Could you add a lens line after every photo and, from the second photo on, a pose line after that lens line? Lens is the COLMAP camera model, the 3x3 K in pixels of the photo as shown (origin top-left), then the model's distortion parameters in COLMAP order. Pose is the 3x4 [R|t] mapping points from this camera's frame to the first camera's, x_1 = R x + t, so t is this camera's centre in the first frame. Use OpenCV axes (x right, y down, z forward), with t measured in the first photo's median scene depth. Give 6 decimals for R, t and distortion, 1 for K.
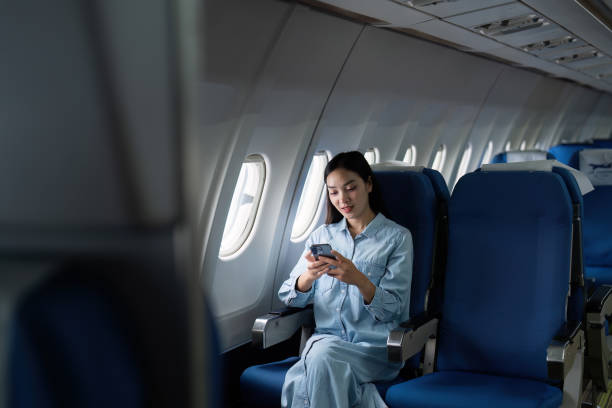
lens RADIAL K [[862.1, 0, 306.0], [0, 862.1, 204.0], [0, 0, 1]] dist [0.006106, 0.096365]
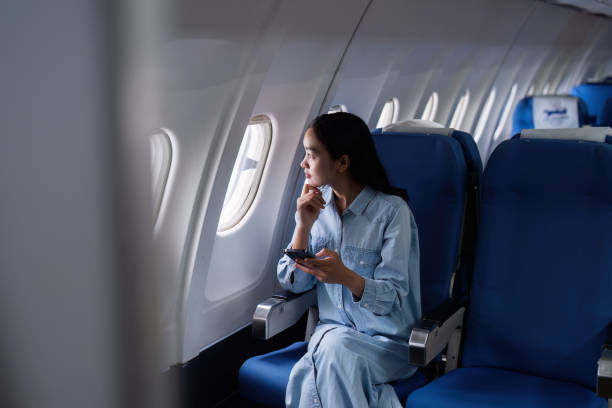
lens RADIAL K [[865.1, 0, 306.0], [0, 865.1, 204.0], [0, 0, 1]] dist [0.016102, 0.024702]
pose [[0.999697, 0.024406, 0.003103, -0.013832], [-0.024592, 0.994967, 0.097142, -0.052362], [-0.000716, -0.097189, 0.995266, 0.132517]]
